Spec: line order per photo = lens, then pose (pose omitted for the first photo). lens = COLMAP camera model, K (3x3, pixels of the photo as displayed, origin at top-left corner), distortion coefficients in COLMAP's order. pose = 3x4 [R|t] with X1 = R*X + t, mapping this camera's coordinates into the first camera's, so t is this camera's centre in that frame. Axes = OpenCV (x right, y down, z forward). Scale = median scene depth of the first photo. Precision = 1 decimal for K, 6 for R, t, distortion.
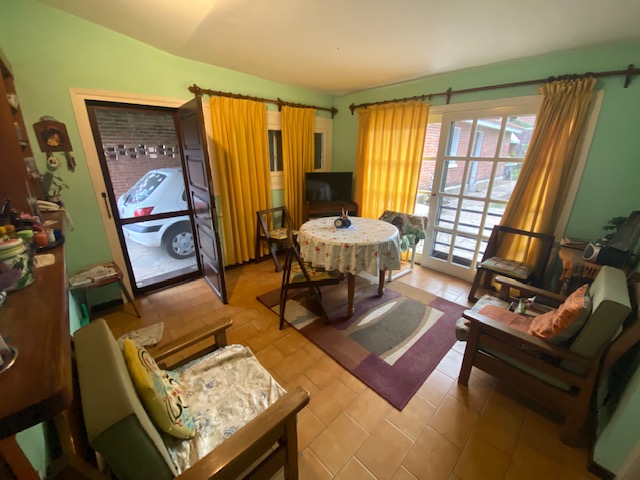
lens RADIAL K [[258.7, 0, 320.0], [0, 258.7, 240.0], [0, 0, 1]] dist [0.015008, -0.017836]
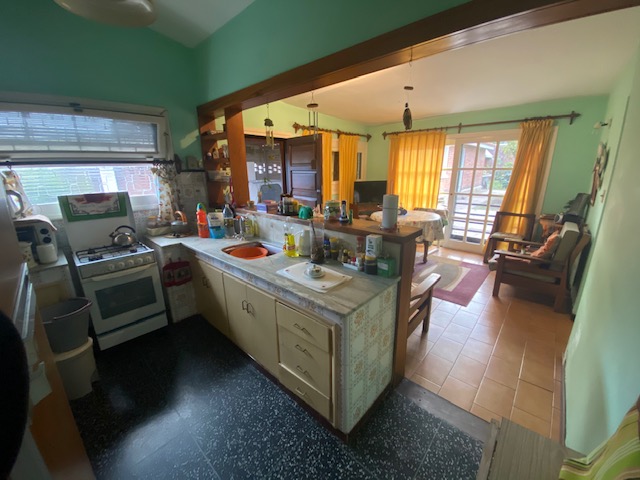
lens RADIAL K [[258.7, 0, 320.0], [0, 258.7, 240.0], [0, 0, 1]] dist [0.015008, -0.017836]
pose [[0.997015, -0.037422, 0.067526, -0.408974], [0.041411, 0.997418, -0.058672, 0.137751], [-0.065156, 0.061294, 0.995991, -0.379797]]
